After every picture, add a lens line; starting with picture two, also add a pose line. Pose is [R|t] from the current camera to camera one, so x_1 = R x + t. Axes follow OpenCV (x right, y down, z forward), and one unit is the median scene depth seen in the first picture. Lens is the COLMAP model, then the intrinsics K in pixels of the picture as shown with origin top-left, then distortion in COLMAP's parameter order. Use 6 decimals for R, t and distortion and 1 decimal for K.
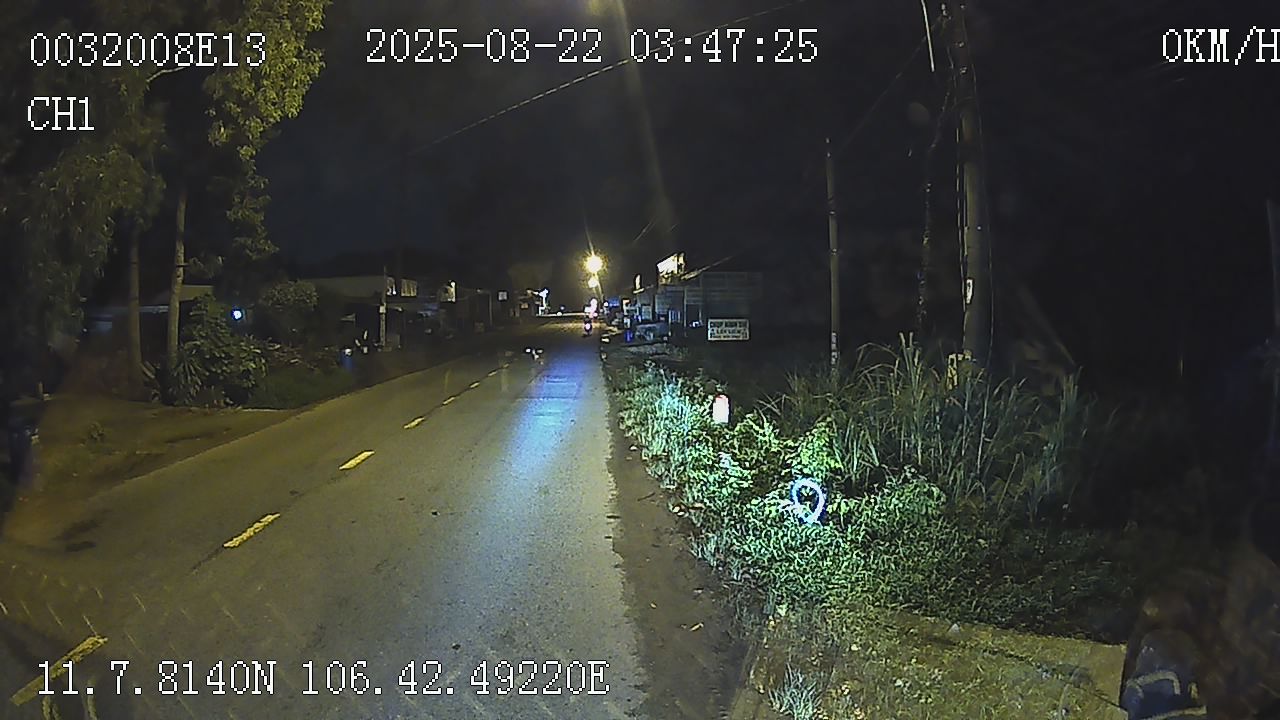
lens RADIAL K [[1063.6, 0, 640.0], [0, 1063.6, 360.0], [0, 0, 1]] dist [-0.118341, 0.002986]
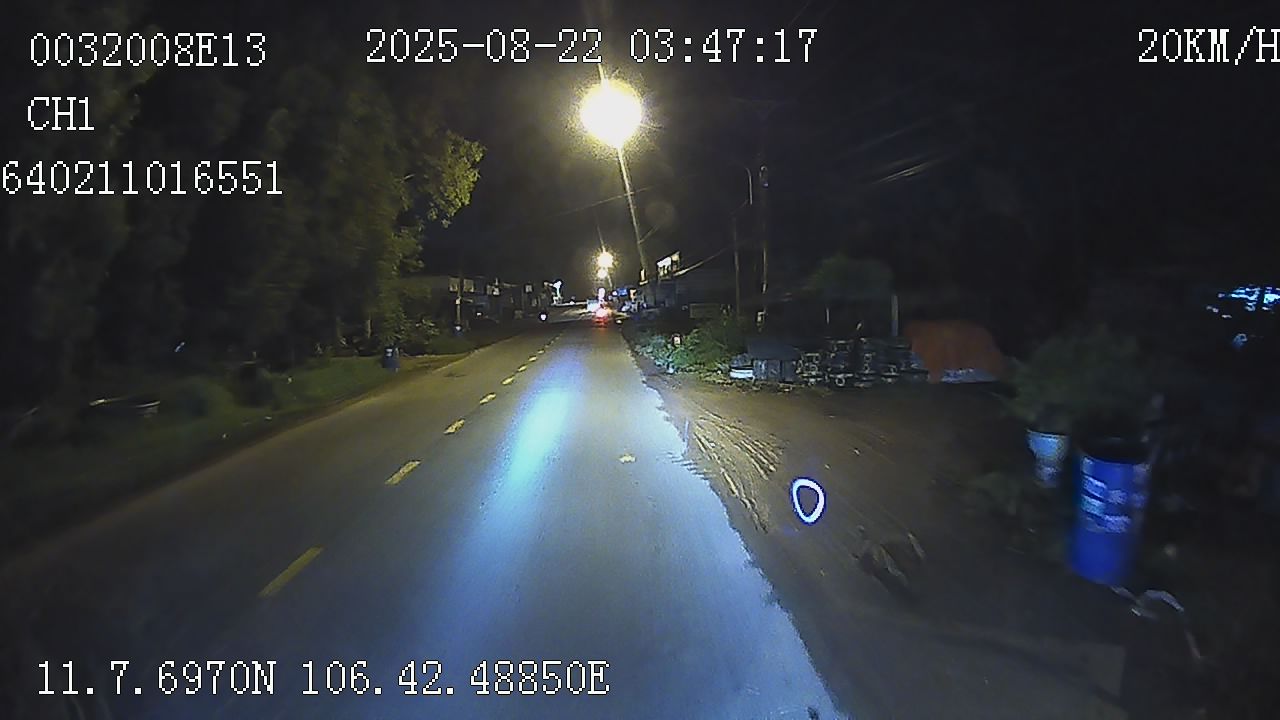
lens RADIAL K [[1063.6, 0, 640.0], [0, 1063.6, 360.0], [0, 0, 1]] dist [-0.118341, 0.002986]
pose [[0.999788, -0.019369, -0.007006, 0.001454], [0.019445, 0.999752, 0.010880, 0.009941], [0.006794, -0.011014, 0.999916, -0.208467]]
